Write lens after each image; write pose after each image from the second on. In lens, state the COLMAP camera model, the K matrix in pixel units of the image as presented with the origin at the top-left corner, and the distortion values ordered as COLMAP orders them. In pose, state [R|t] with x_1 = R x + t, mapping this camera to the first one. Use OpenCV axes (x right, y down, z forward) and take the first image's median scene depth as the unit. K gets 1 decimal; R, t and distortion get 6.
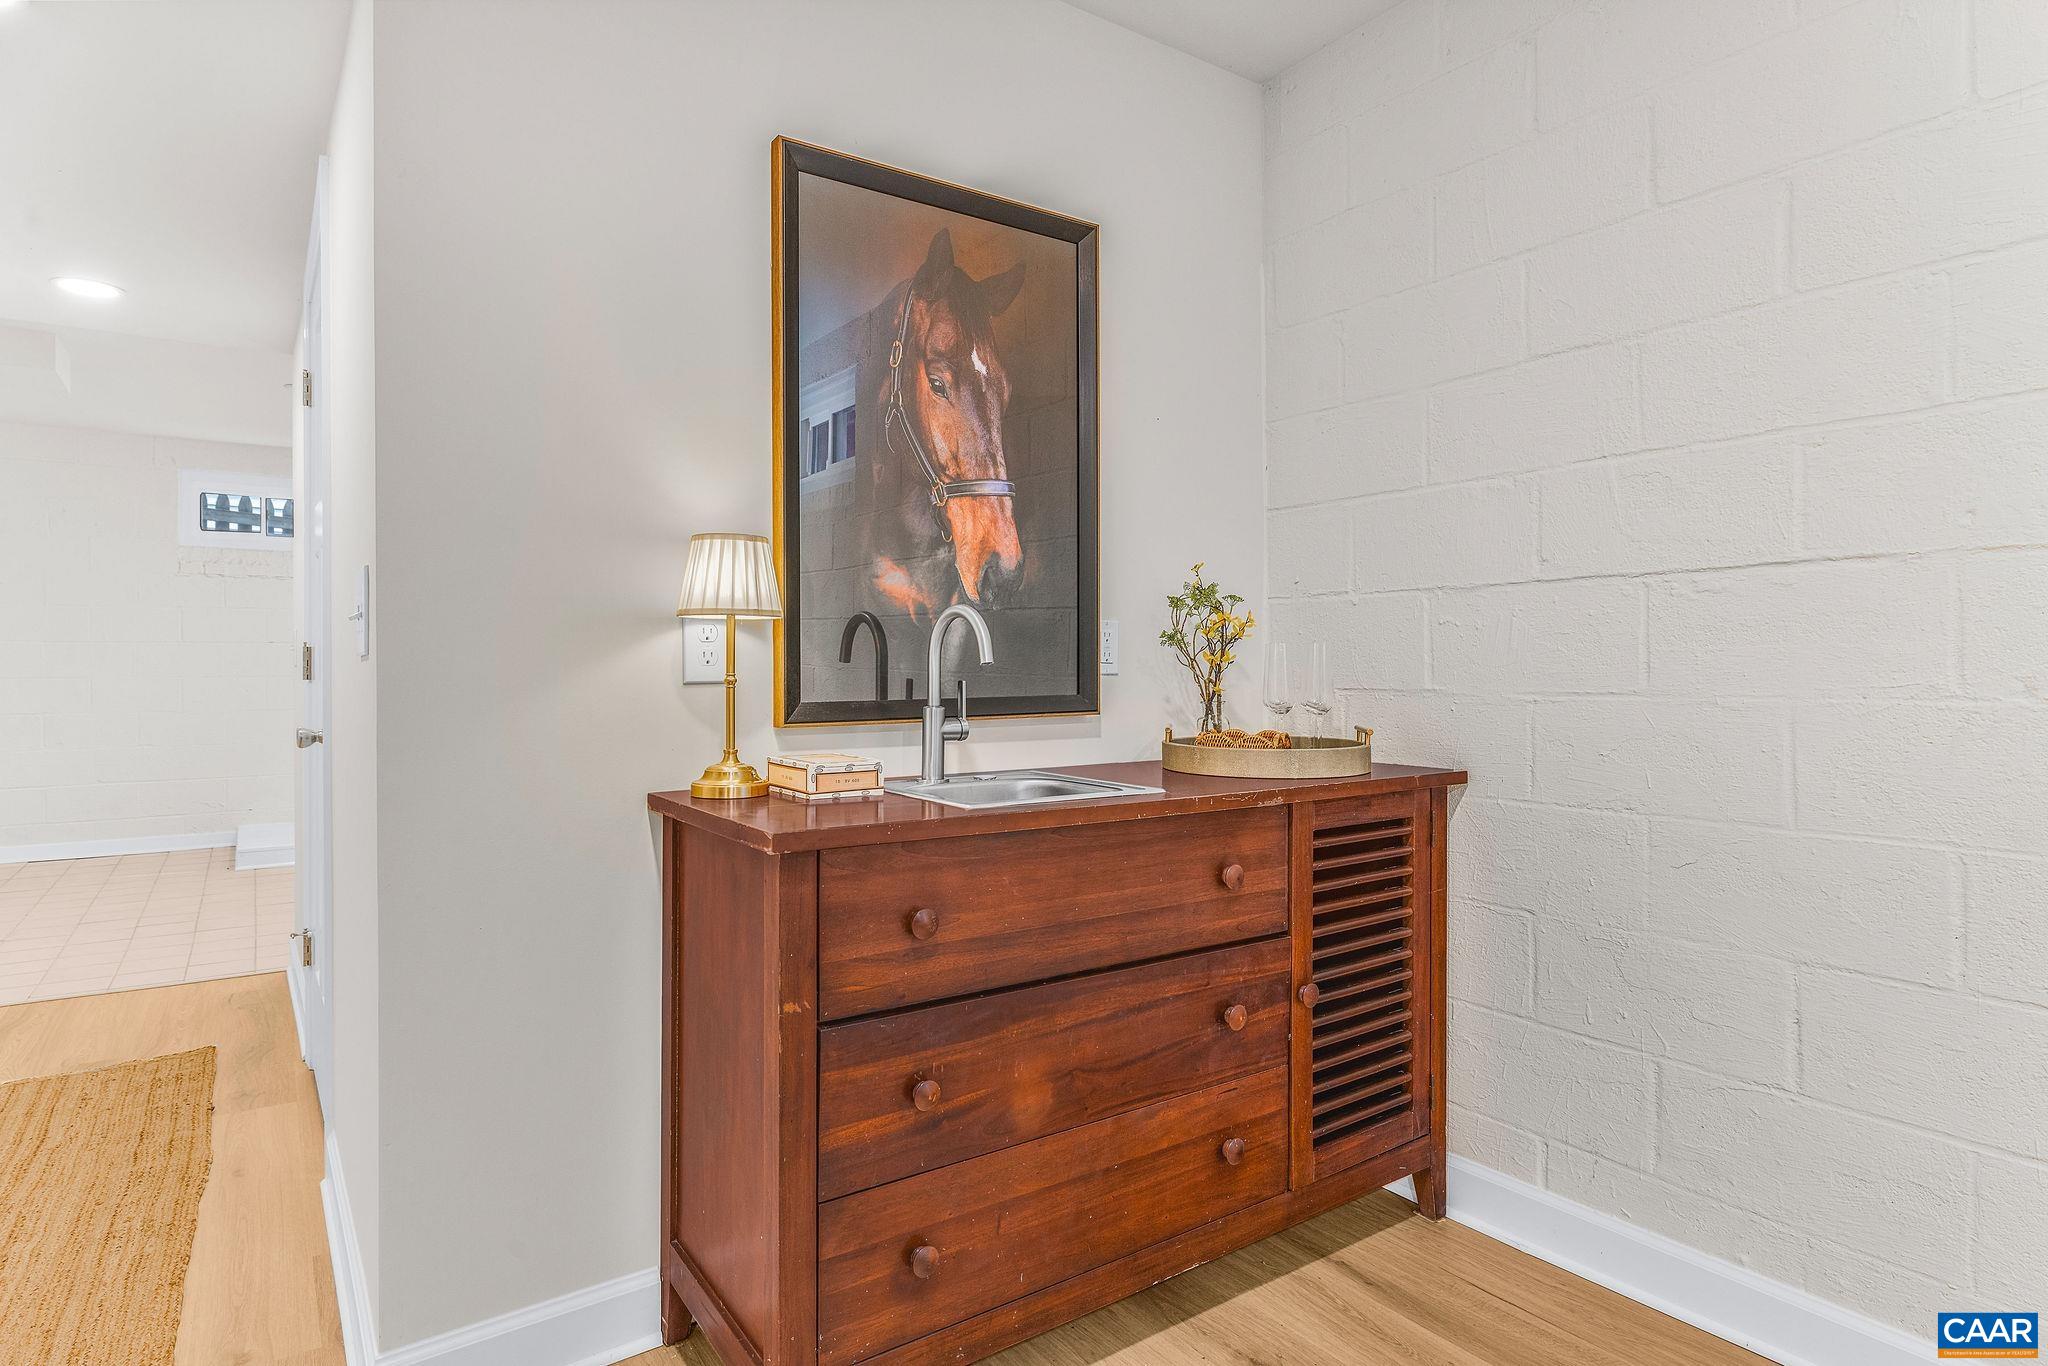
lens RADIAL K [[1093.1, 0, 1022.3], [0, 1093.1, 660.5], [0, 0, 1]] dist [-0.000275, -0.000258]
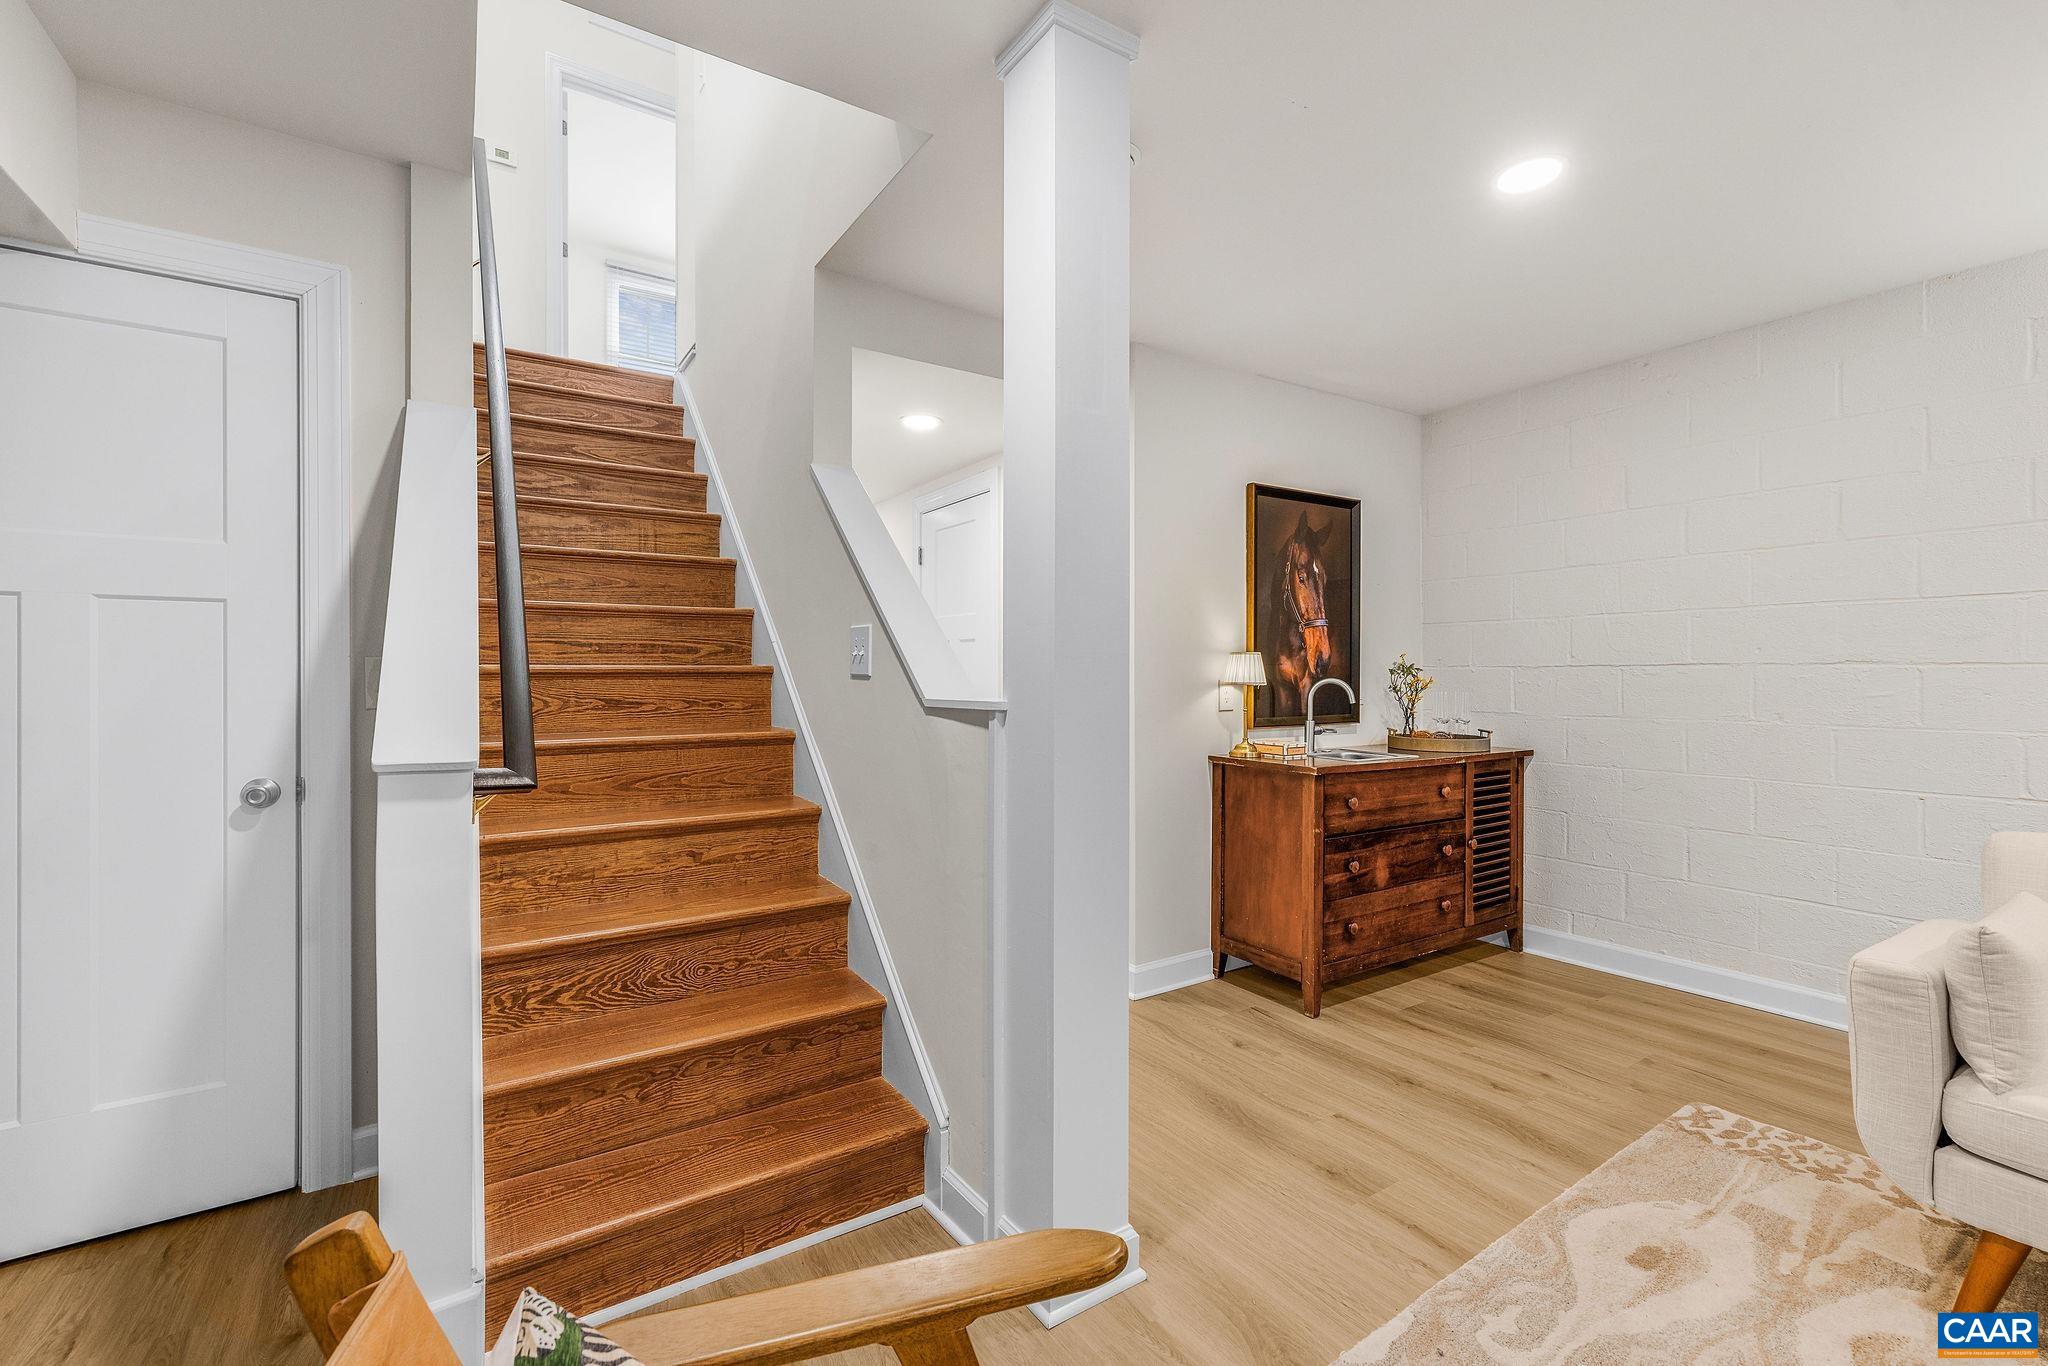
lens RADIAL K [[860.8, 0, 1017.8], [0, 860.8, 673.6], [0, 0, 1]] dist [0.001838, 0.000350]
pose [[0.999298, 0.003852, -0.037254, -0.641816], [-0.003711, 0.999986, 0.003849, -0.063400], [0.037269, -0.003708, 0.999298, -0.877012]]
